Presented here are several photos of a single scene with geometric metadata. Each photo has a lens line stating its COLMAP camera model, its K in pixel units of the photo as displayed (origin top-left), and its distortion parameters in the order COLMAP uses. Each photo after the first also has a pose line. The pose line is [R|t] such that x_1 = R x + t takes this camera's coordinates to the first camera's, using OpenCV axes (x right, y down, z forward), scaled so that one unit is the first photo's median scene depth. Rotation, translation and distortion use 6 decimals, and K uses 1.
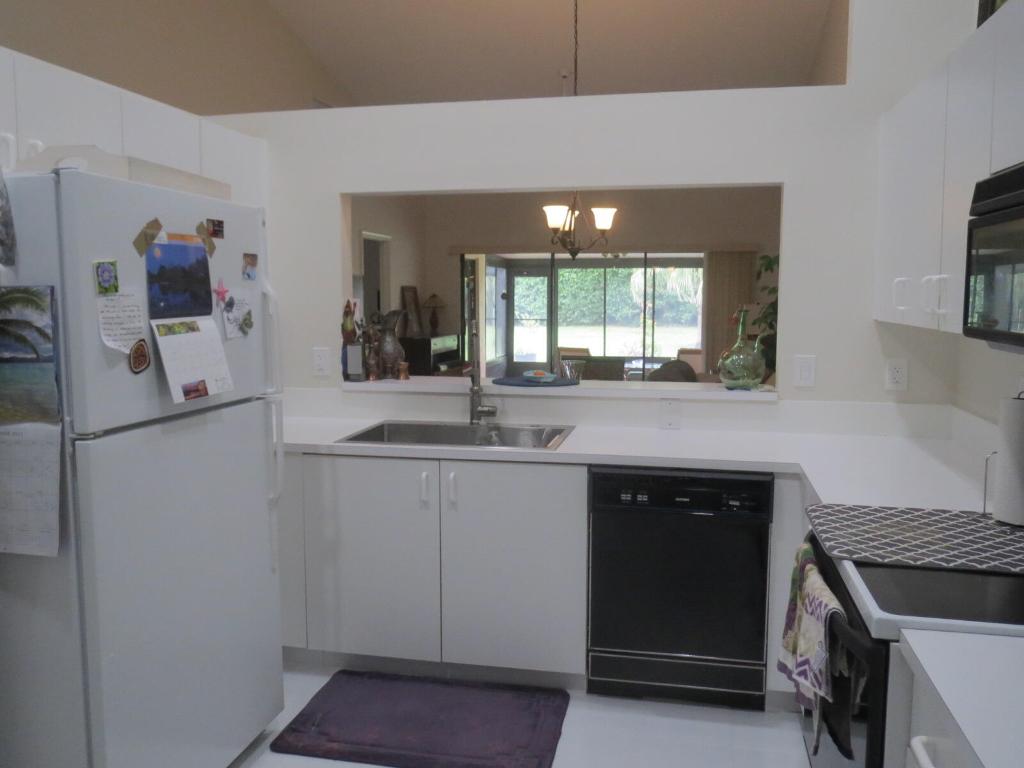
lens RADIAL K [[864.4, 0, 510.7], [0, 864.4, 382.1], [0, 0, 1]] dist [-0.027259, 0.012931]
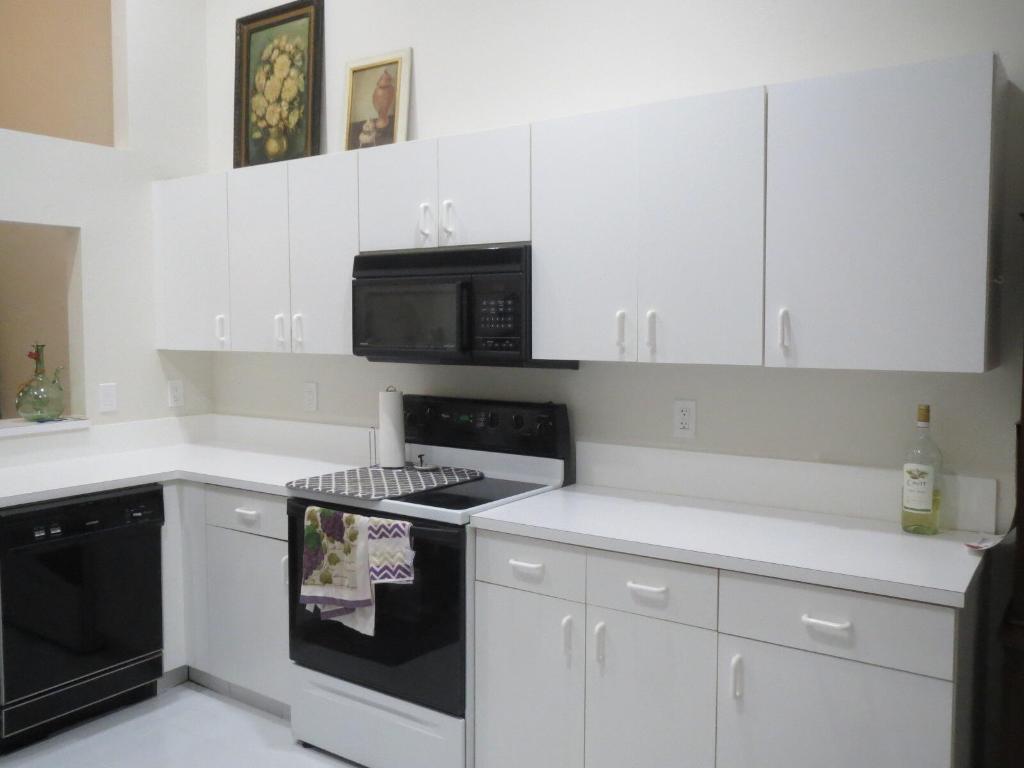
lens RADIAL K [[864.4, 0, 511.1], [0, 864.4, 383.6], [0, 0, 1]] dist [-0.027259, 0.012931]
pose [[0.374502, -0.070189, 0.924566, -0.564078], [0.101677, 0.994226, 0.034292, -0.018402], [-0.921635, 0.081165, 0.379476, 0.106099]]
